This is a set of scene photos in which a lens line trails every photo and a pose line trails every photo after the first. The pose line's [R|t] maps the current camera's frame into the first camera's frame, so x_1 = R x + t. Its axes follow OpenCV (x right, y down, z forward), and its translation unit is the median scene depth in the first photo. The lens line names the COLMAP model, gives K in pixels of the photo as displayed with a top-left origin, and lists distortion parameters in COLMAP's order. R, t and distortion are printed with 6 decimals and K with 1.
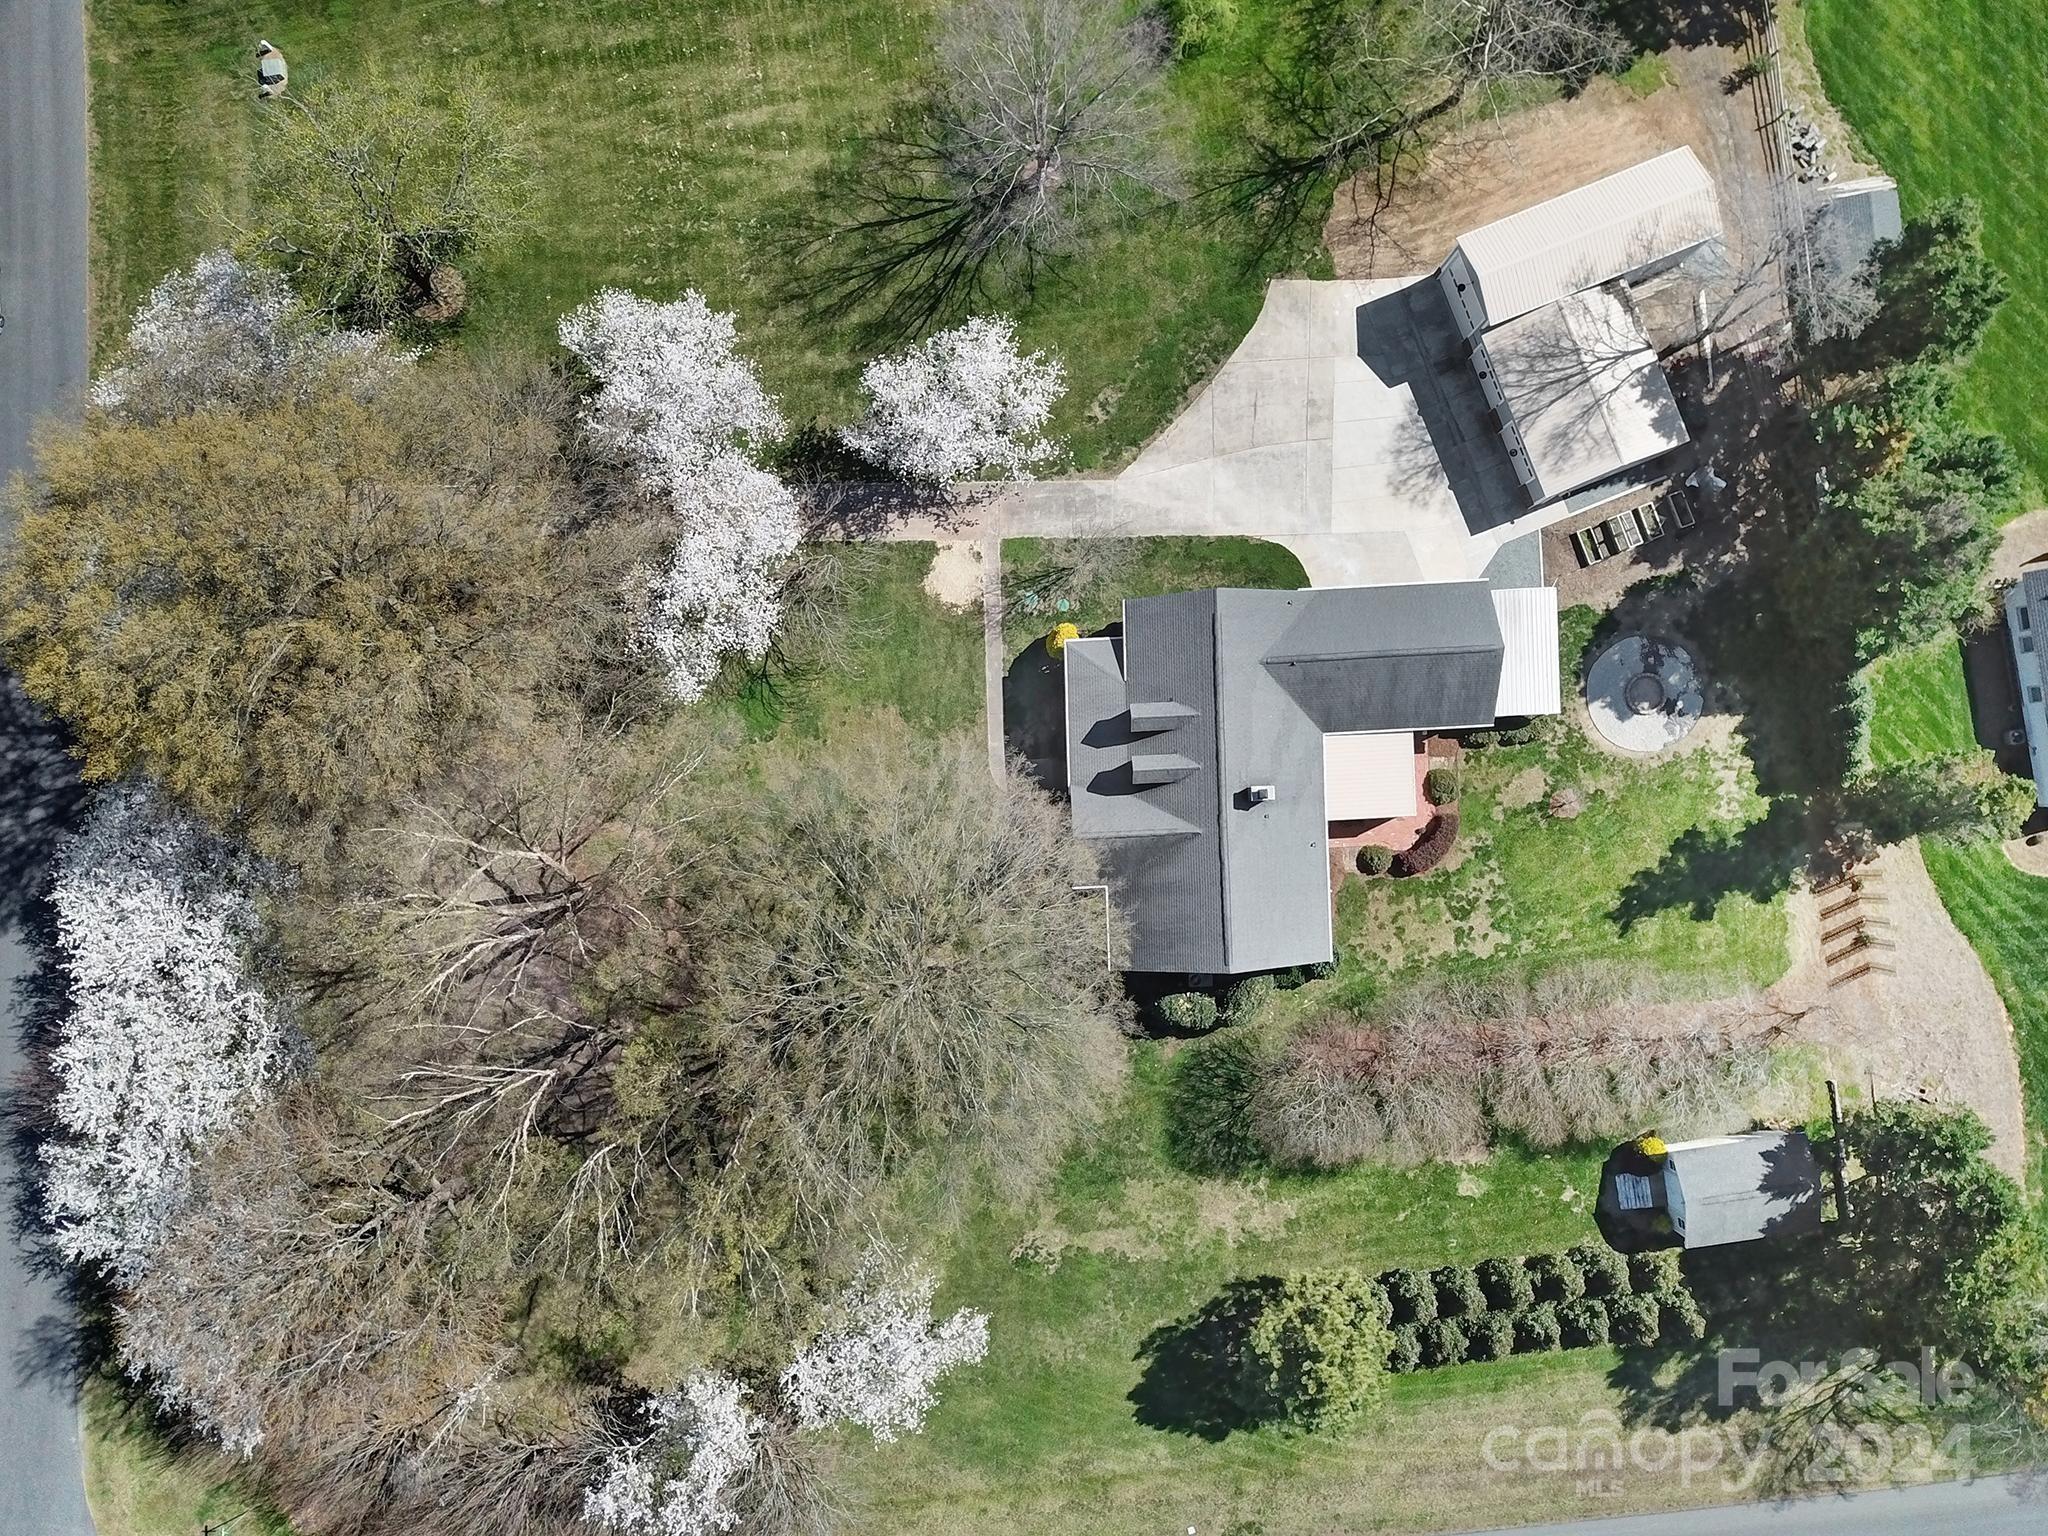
lens RADIAL K [[1553.5, 0, 1025.7], [0, 1553.5, 764.8], [0, 0, 1]] dist [-0.003363, -0.000014]
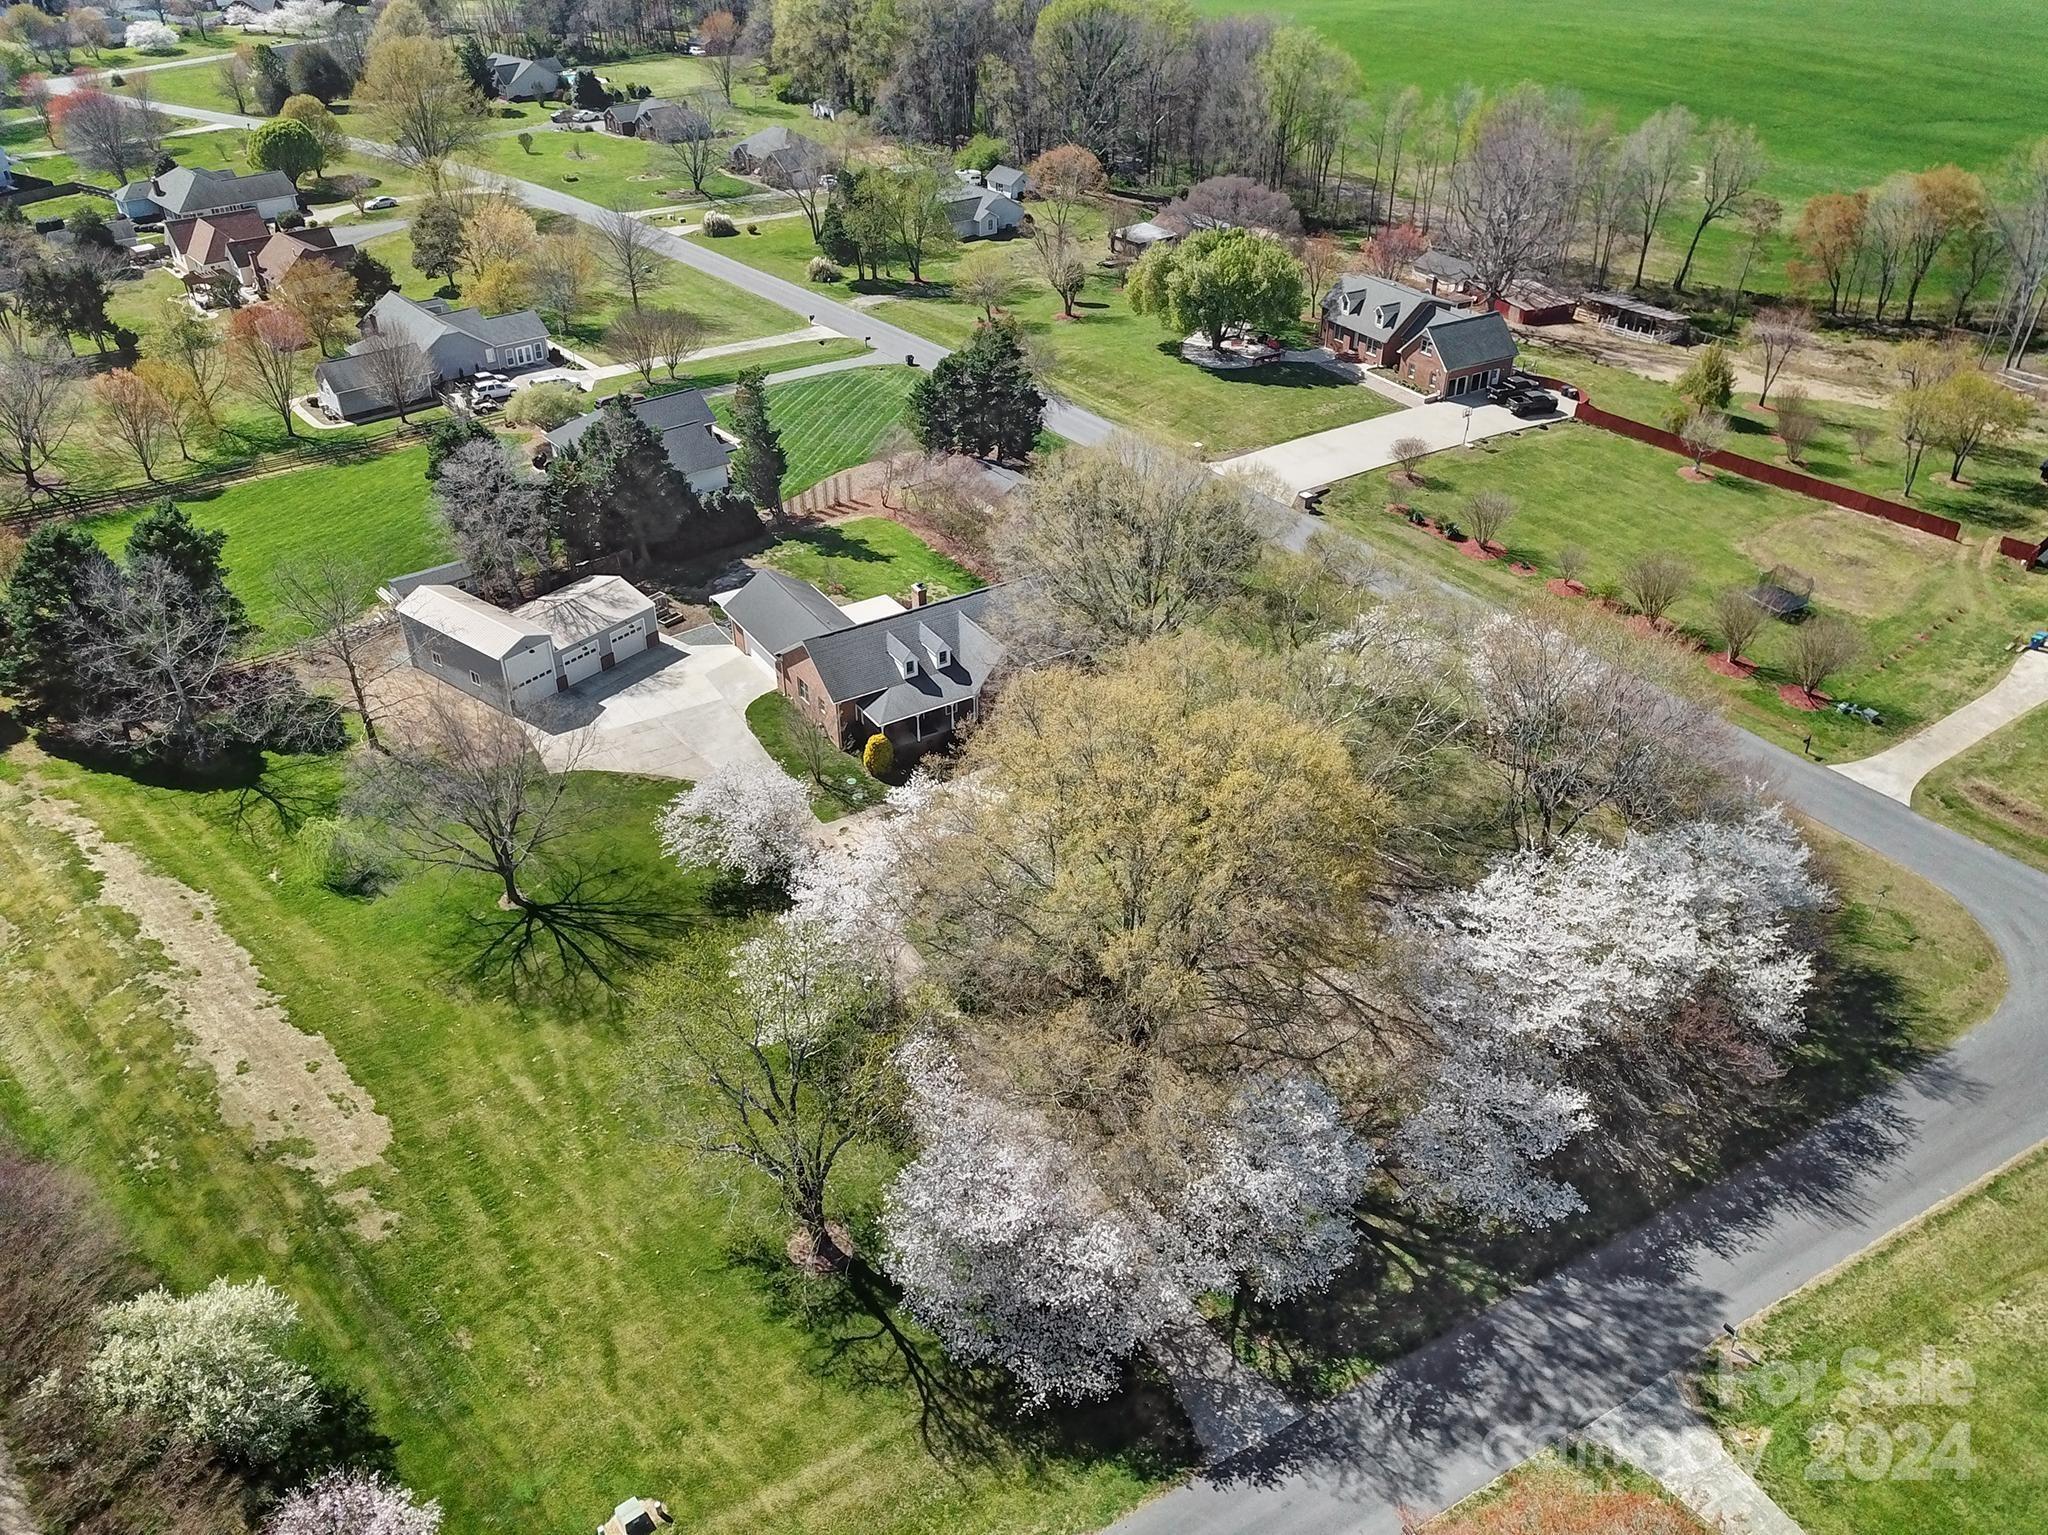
lens RADIAL K [[1553.5, 0, 1026.8], [0, 1553.5, 767.7], [0, 0, 1]] dist [-0.003363, -0.000014]
pose [[-0.495165, -0.482106, 0.722762, -0.964775], [0.868461, -0.251462, 0.427250, -0.520470], [-0.024233, 0.839250, 0.543205, 0.293983]]
